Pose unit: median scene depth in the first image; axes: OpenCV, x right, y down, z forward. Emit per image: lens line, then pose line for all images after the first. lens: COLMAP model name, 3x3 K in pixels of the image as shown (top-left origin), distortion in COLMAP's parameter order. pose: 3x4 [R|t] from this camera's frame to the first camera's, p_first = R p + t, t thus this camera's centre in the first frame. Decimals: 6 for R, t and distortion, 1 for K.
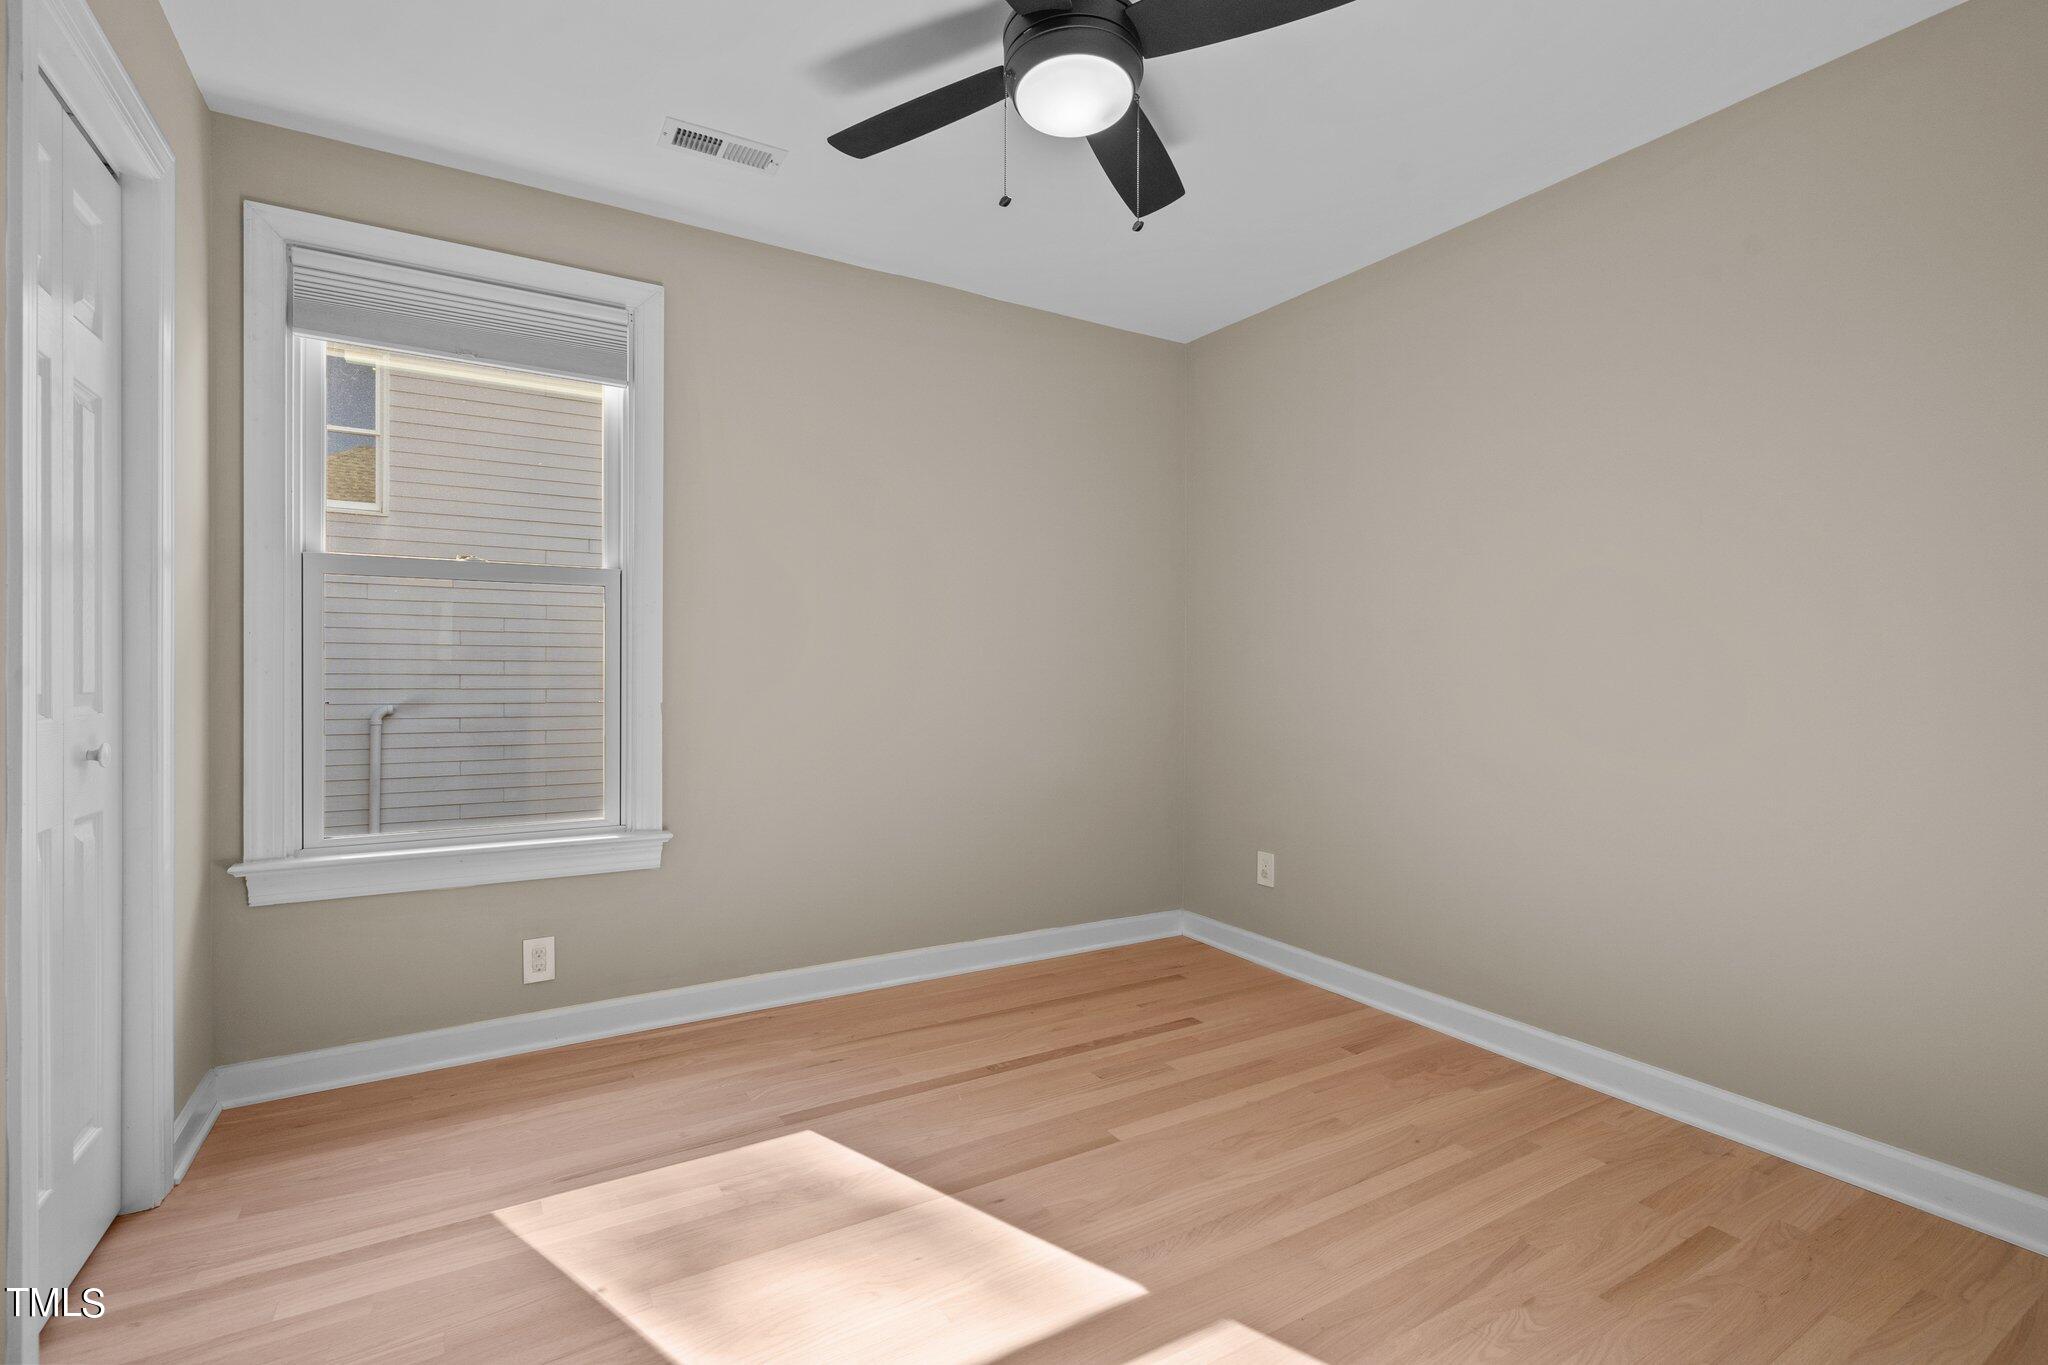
lens RADIAL K [[846.5, 0, 1022.9], [0, 846.5, 677.4], [0, 0, 1]] dist [0.001041, 0.000197]
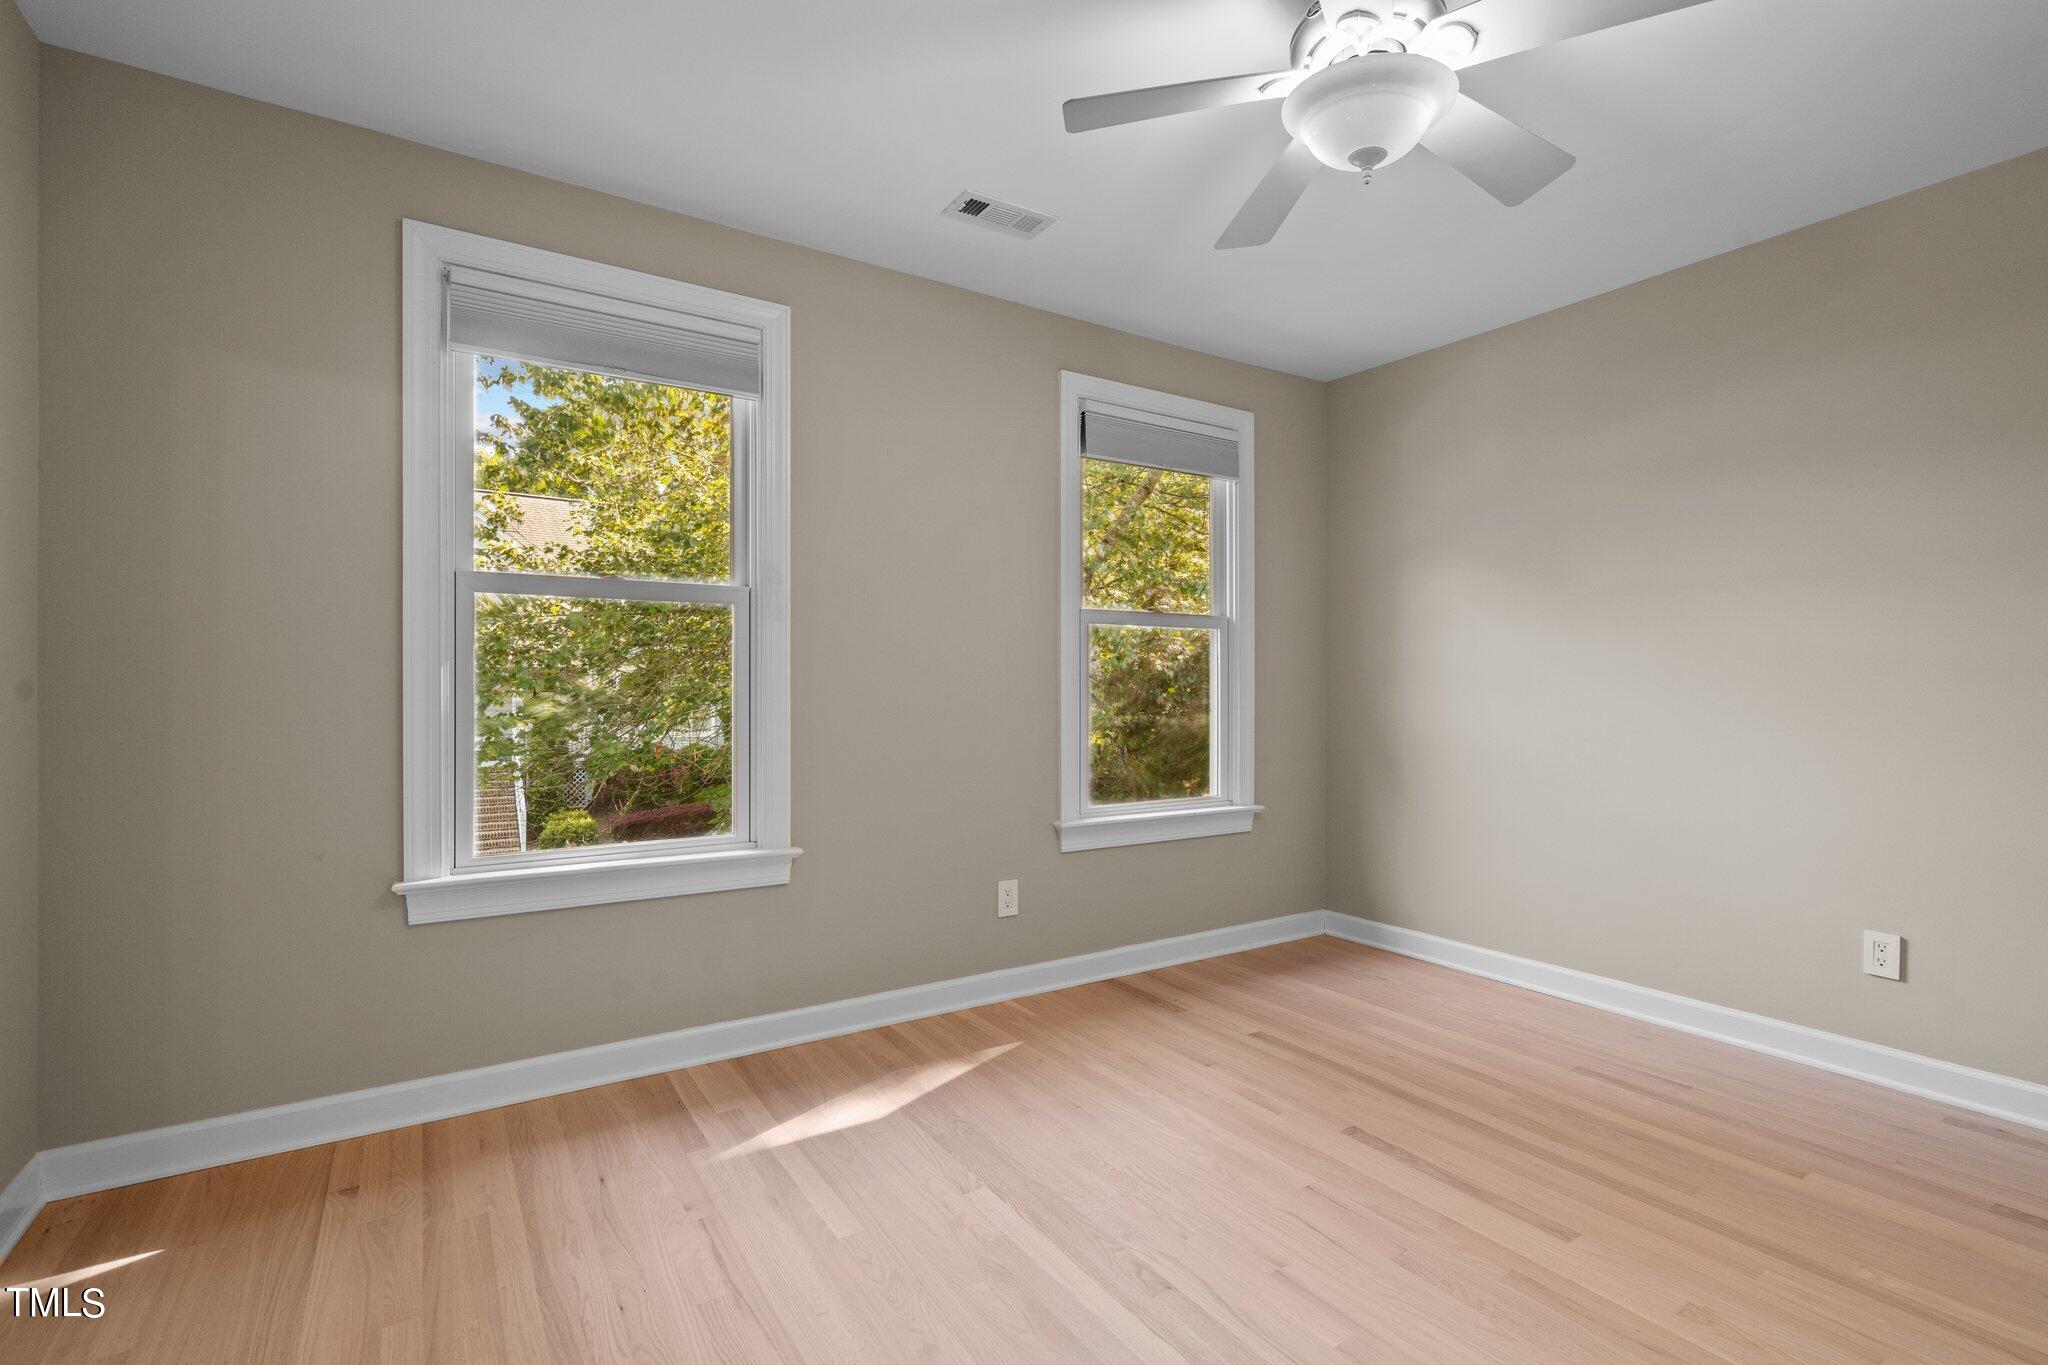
lens RADIAL K [[932.9, 0, 1028.8], [0, 932.9, 667.5], [0, 0, 1]] dist [-0.002220, 0.000795]
pose [[0.997519, -0.001195, 0.070387, -0.254482], [0.002972, 0.999680, -0.025141, -0.000538], [-0.070334, 0.025288, 0.997203, -0.137845]]
